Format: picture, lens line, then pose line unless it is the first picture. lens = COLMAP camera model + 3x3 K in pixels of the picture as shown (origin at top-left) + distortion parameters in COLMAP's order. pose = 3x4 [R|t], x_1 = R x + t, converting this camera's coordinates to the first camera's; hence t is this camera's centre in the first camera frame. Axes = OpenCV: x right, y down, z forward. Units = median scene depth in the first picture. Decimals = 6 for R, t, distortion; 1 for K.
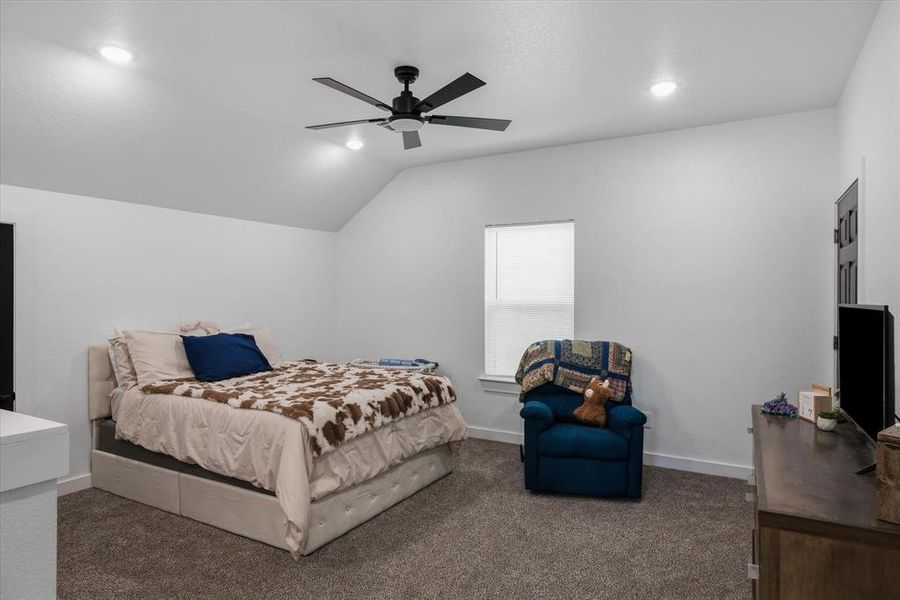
lens RADIAL K [[527.3, 0, 450.0], [0, 527.3, 300.0], [0, 0, 1]] dist [-0.008342, -0.000567]
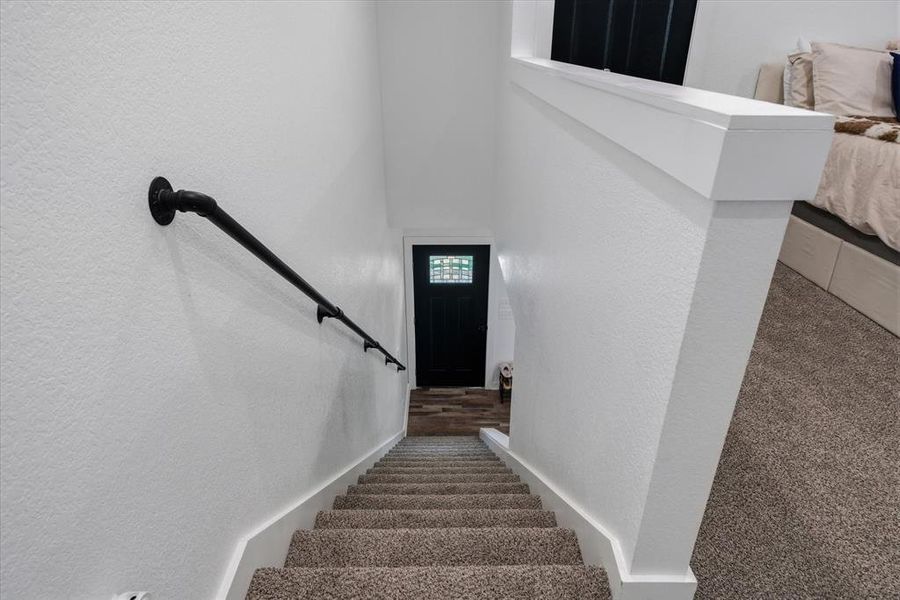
lens RADIAL K [[527.3, 0, 450.0], [0, 527.3, 300.0], [0, 0, 1]] dist [-0.008342, -0.000567]
pose [[0.506822, 0.377928, -0.774792, -0.162686], [-0.001441, 0.899147, 0.437643, 0.064852], [0.862050, -0.220691, 0.456252, 0.120178]]
